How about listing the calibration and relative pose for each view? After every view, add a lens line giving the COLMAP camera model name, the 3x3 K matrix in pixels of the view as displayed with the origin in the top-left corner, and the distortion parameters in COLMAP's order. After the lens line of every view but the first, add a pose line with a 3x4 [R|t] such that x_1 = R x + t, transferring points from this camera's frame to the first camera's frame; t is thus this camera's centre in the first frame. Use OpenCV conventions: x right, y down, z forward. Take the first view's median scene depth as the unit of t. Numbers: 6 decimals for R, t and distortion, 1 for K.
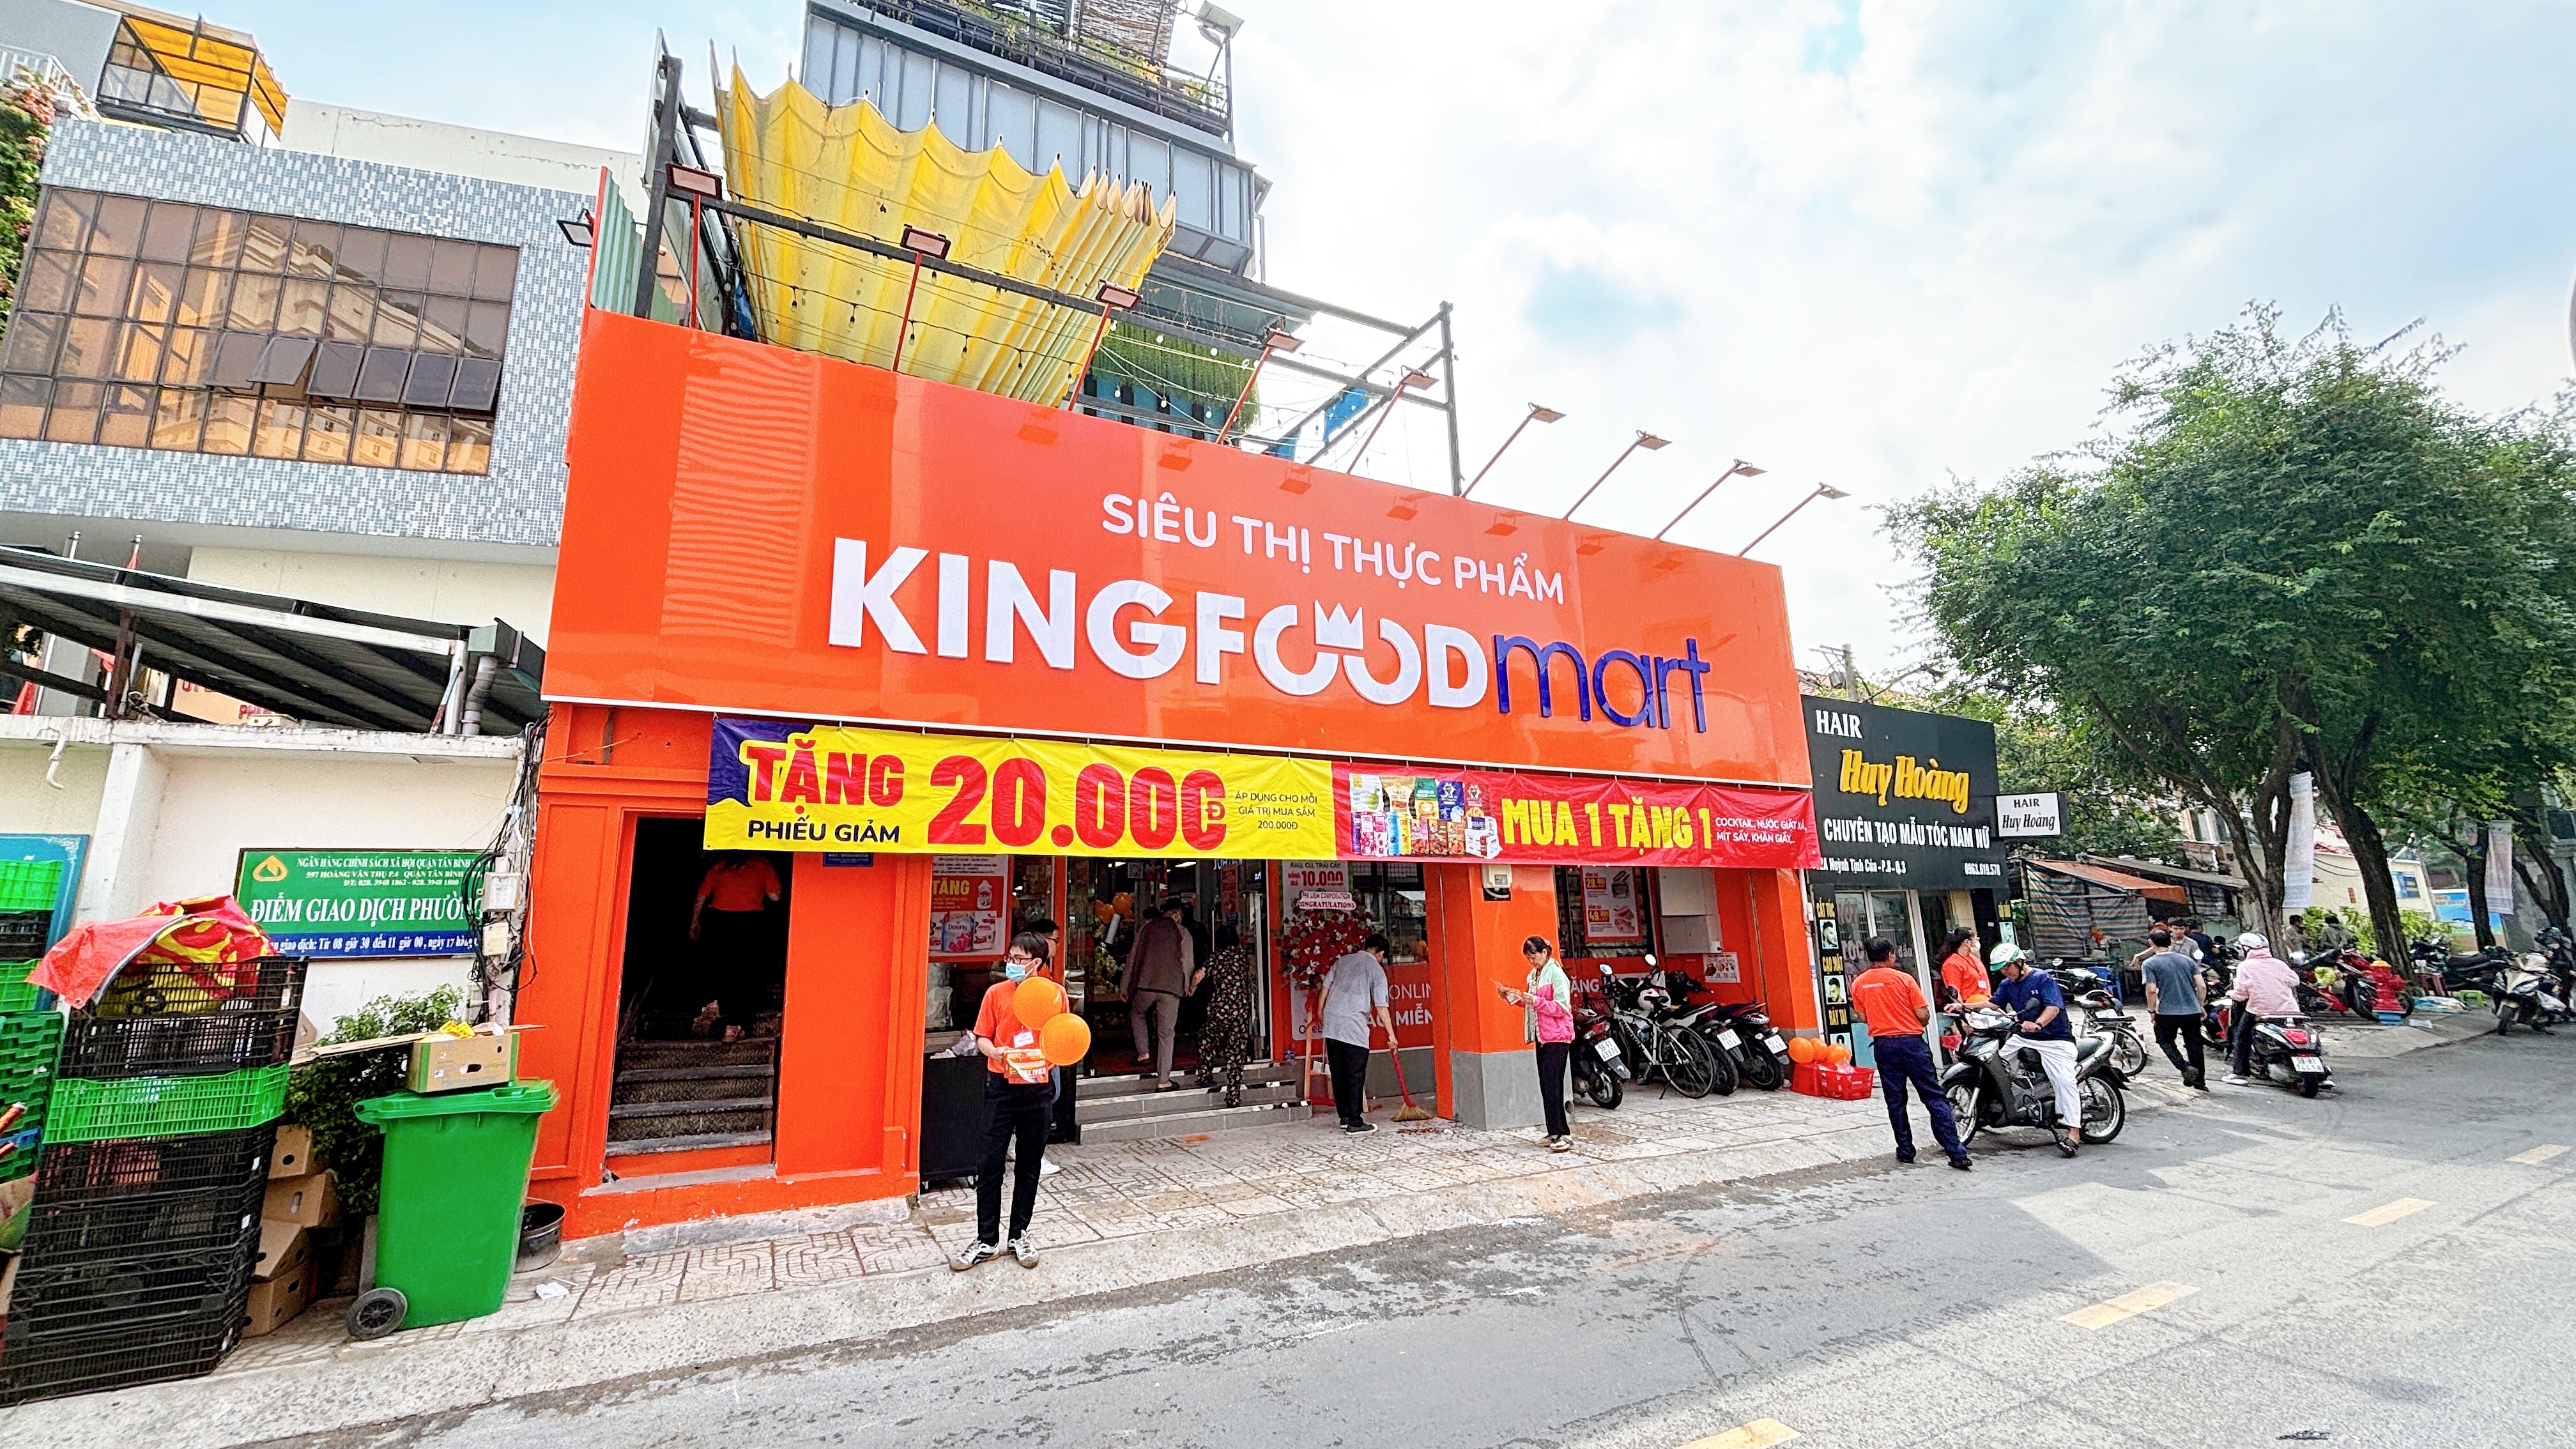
lens RADIAL K [[1056.7, 0, 1286.6], [0, 1056.7, 718.5], [0, 0, 1]] dist [0.001362, 0.000919]
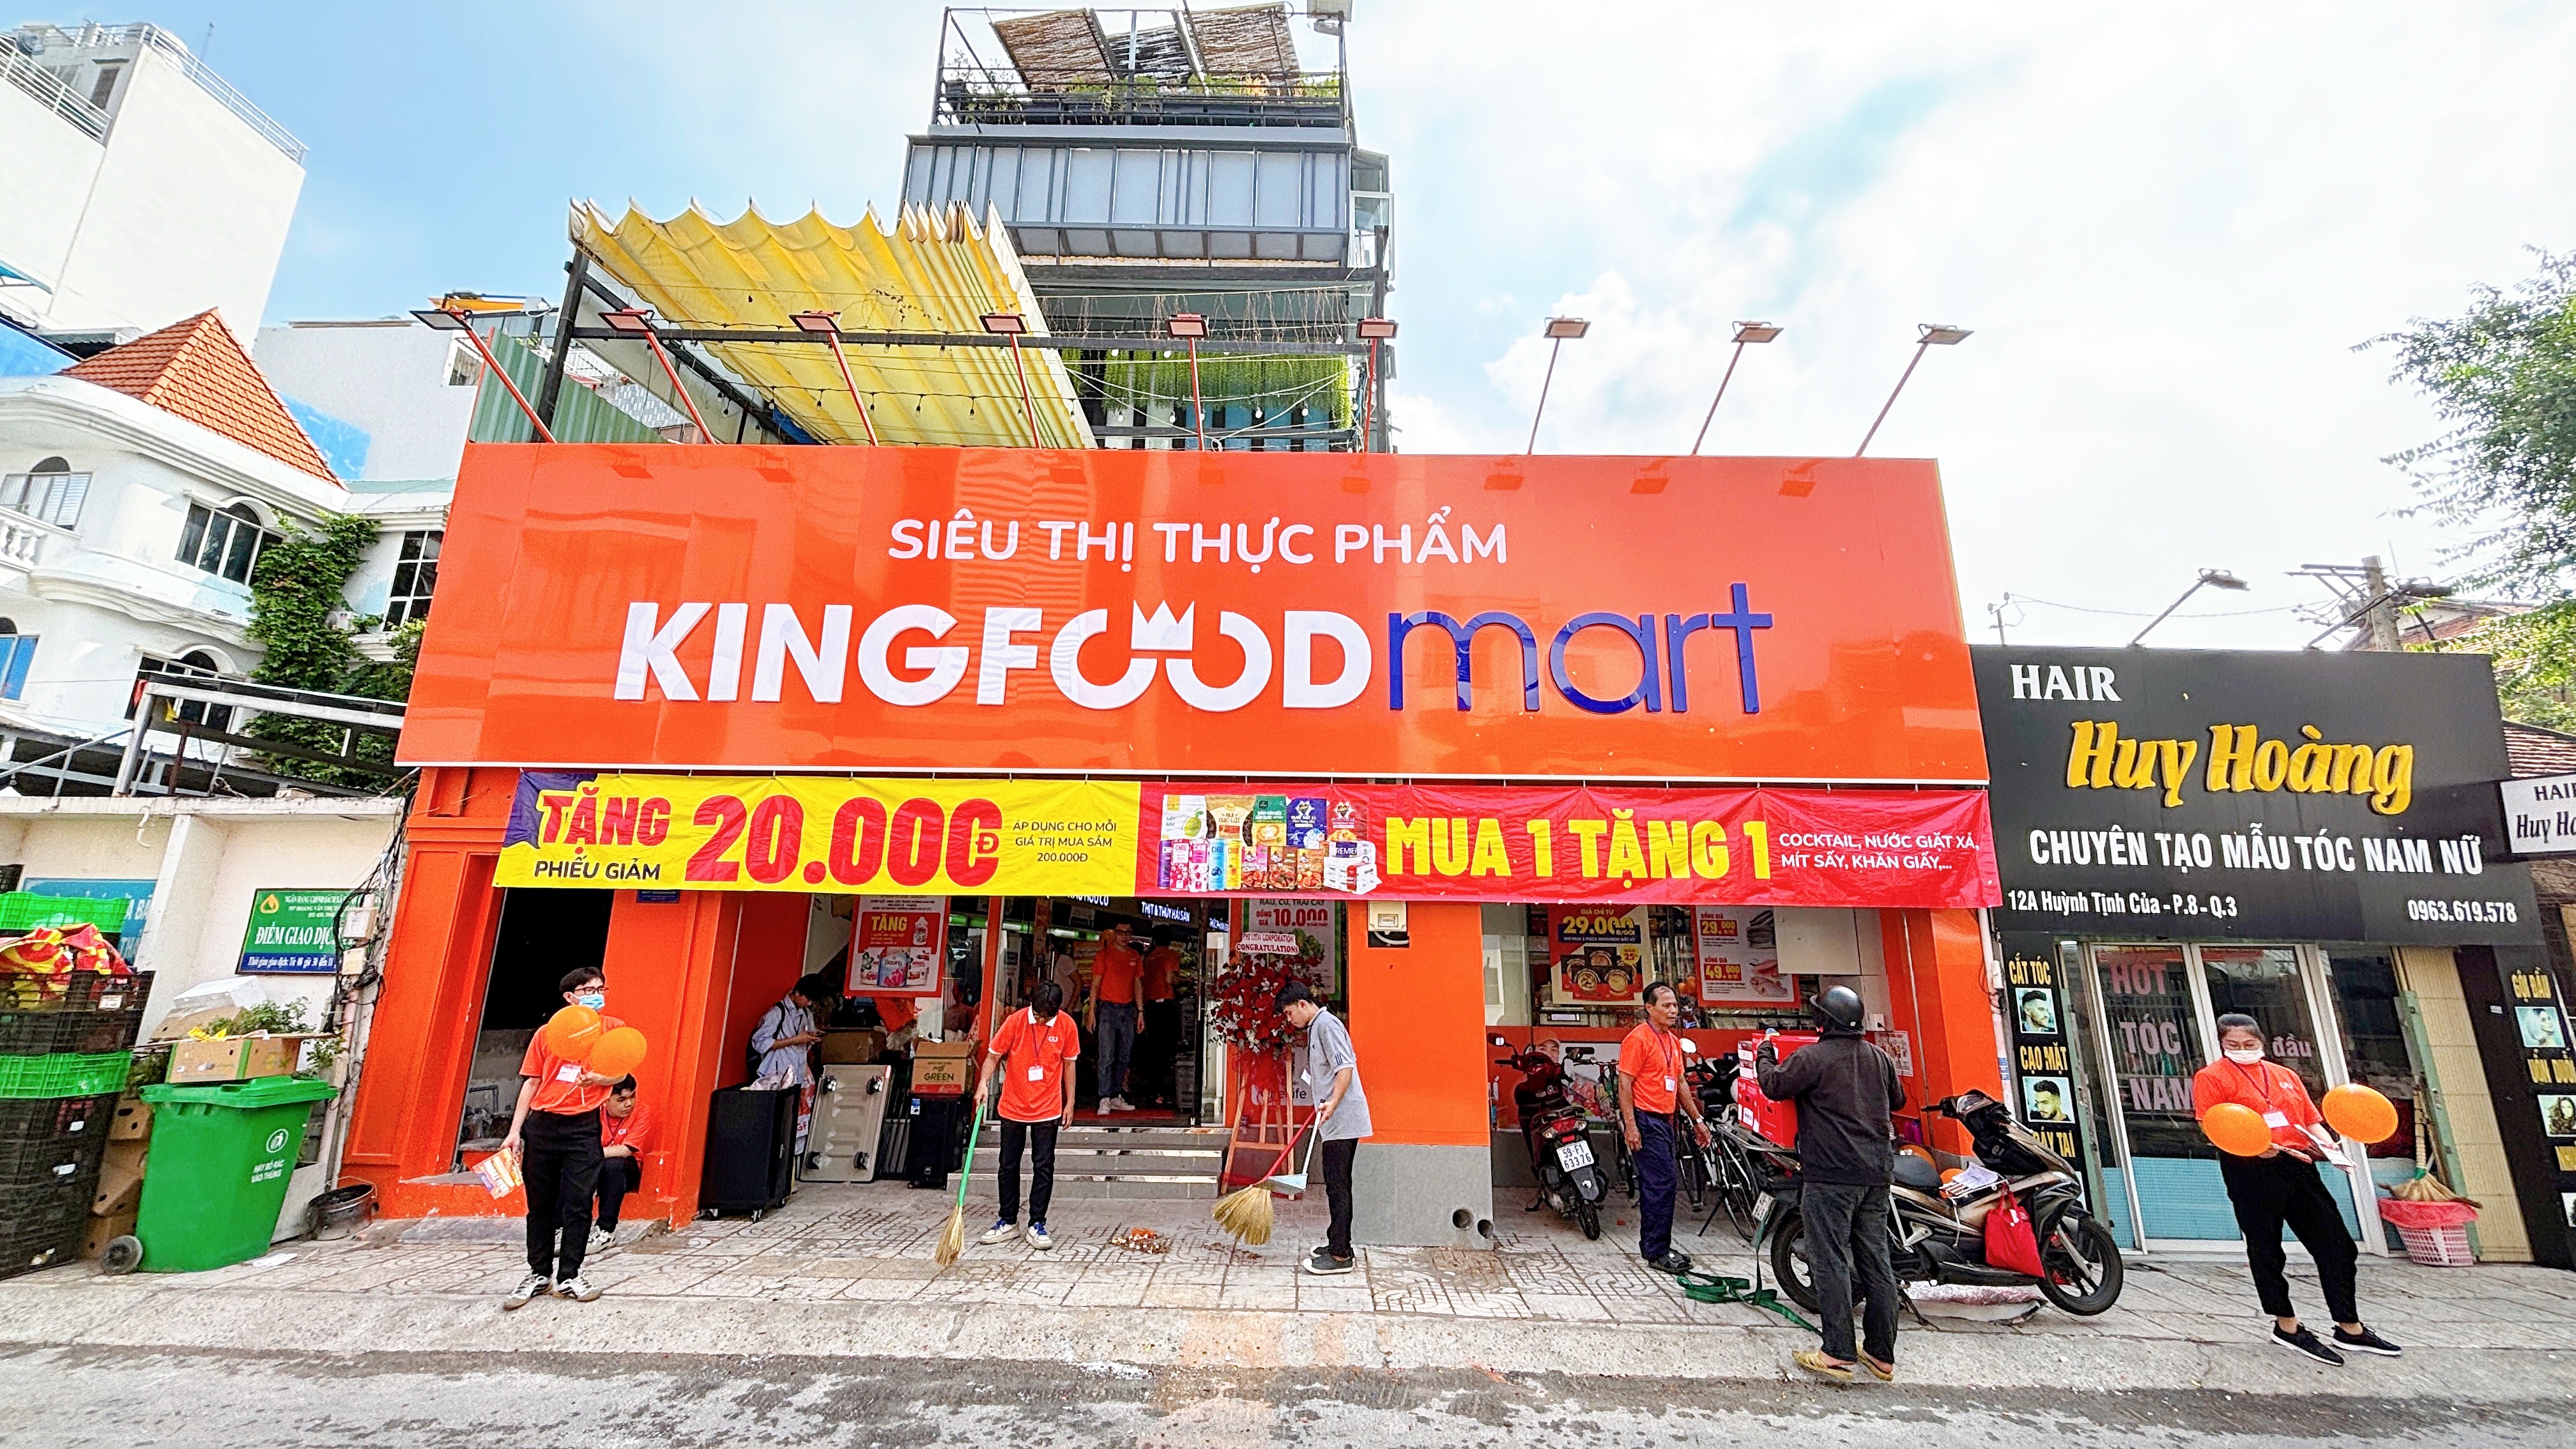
lens RADIAL K [[1056.7, 0, 1286.8], [0, 1056.7, 726.4], [0, 0, 1]] dist [0.001362, 0.000919]
pose [[0.881636, -0.077759, -0.465479, 0.515207], [0.063898, 0.996918, -0.045511, 0.039050], [0.467583, 0.010381, 0.883888, 0.266252]]
